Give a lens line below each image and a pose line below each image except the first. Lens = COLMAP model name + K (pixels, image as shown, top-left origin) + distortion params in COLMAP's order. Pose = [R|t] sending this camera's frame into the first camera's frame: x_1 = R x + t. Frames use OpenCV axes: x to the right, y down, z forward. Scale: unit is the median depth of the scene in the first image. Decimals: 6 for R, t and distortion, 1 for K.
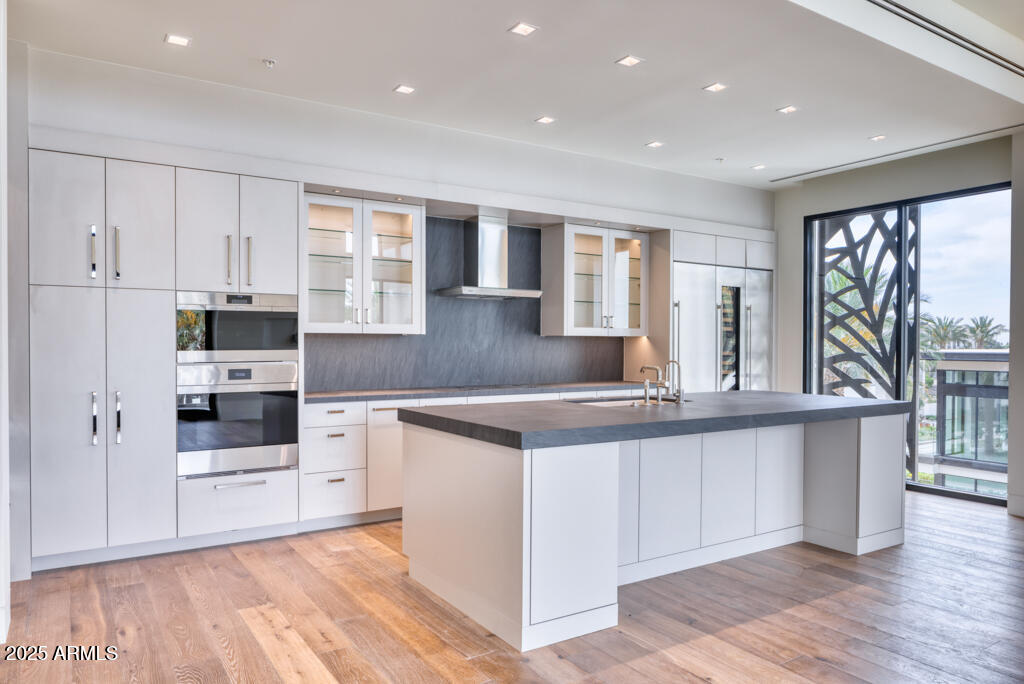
lens RADIAL K [[694.4, 0, 511.1], [0, 694.4, 351.5], [0, 0, 1]] dist [0.004397, 0.002555]
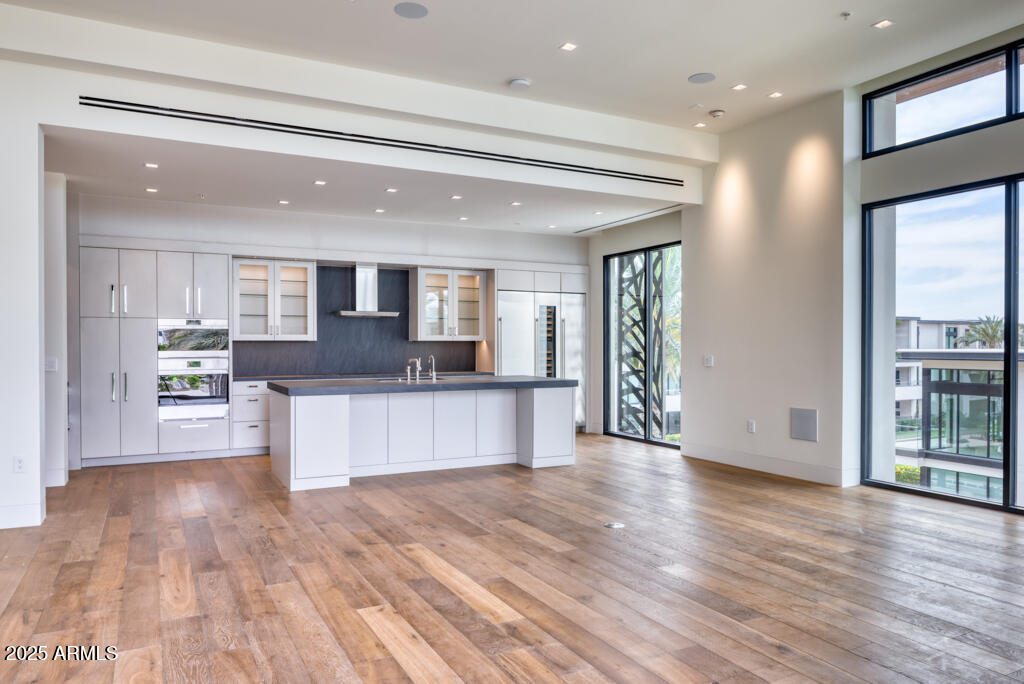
lens RADIAL K [[694.4, 0, 511.1], [0, 694.4, 351.5], [0, 0, 1]] dist [0.004397, 0.002555]
pose [[0.995426, -0.004113, -0.095449, 0.442381], [0.003837, 0.999988, -0.003075, 0.006415], [0.095461, 0.002695, 0.995430, -0.523003]]
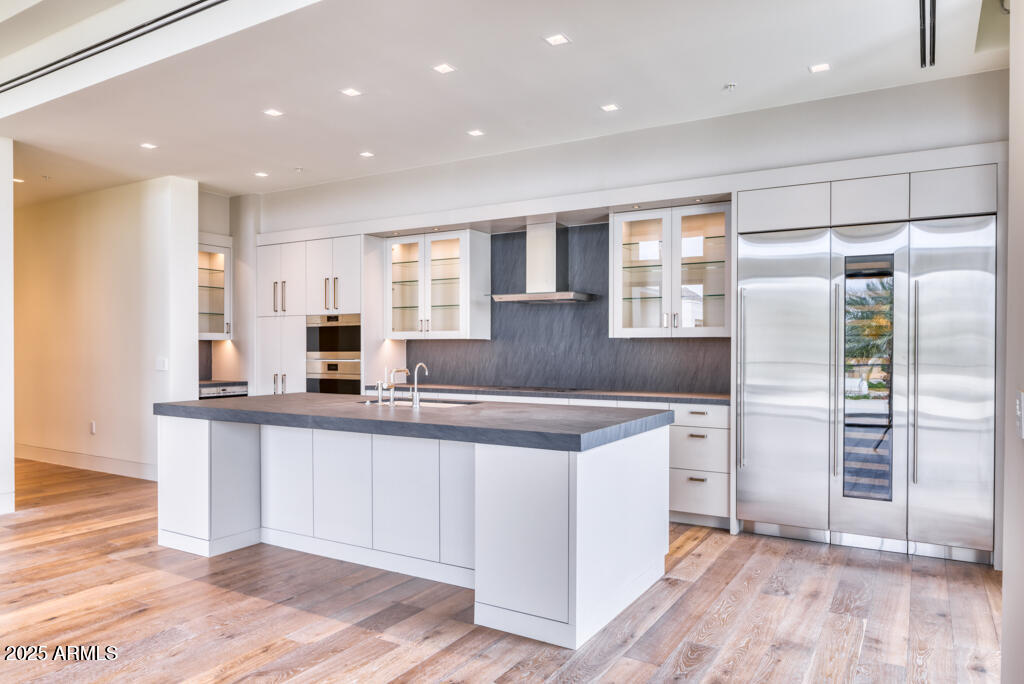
lens RADIAL K [[694.4, 0, 511.1], [0, 694.4, 351.5], [0, 0, 1]] dist [0.004397, 0.002555]
pose [[0.435194, 0.002328, -0.900334, 0.871903], [-0.008501, 0.999963, -0.001523, -0.002482], [0.900297, 0.008317, 0.435198, 0.509604]]
